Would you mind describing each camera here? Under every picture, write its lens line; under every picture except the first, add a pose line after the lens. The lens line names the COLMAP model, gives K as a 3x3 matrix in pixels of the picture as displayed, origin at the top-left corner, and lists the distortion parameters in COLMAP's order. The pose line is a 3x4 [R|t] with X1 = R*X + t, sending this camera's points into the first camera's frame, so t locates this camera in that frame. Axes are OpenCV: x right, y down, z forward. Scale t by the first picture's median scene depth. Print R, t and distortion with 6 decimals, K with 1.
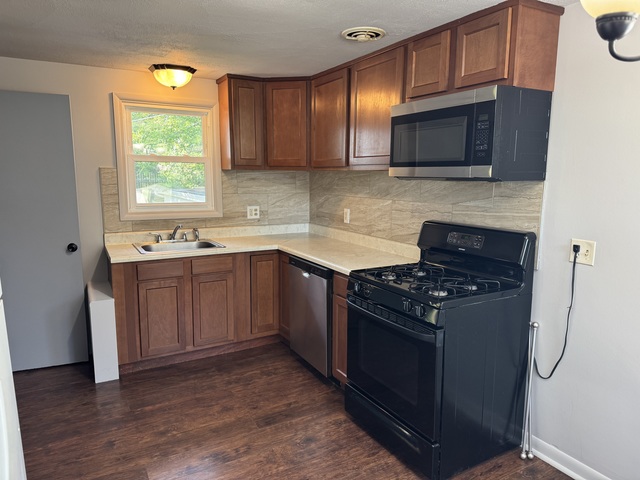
lens RADIAL K [[449.2, 0, 325.6], [0, 449.2, 242.3], [0, 0, 1]] dist [0.014068, -0.004943]
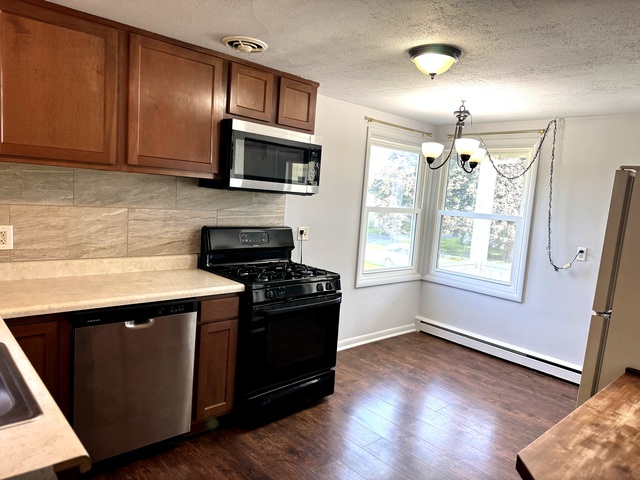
lens RADIAL K [[449.2, 0, 325.3], [0, 449.2, 239.3], [0, 0, 1]] dist [0.014068, -0.004943]
pose [[-0.242350, -0.125450, 0.962044, -0.773593], [0.067382, 0.987034, 0.145683, -0.140093], [-0.967846, 0.100131, -0.230755, 0.887283]]
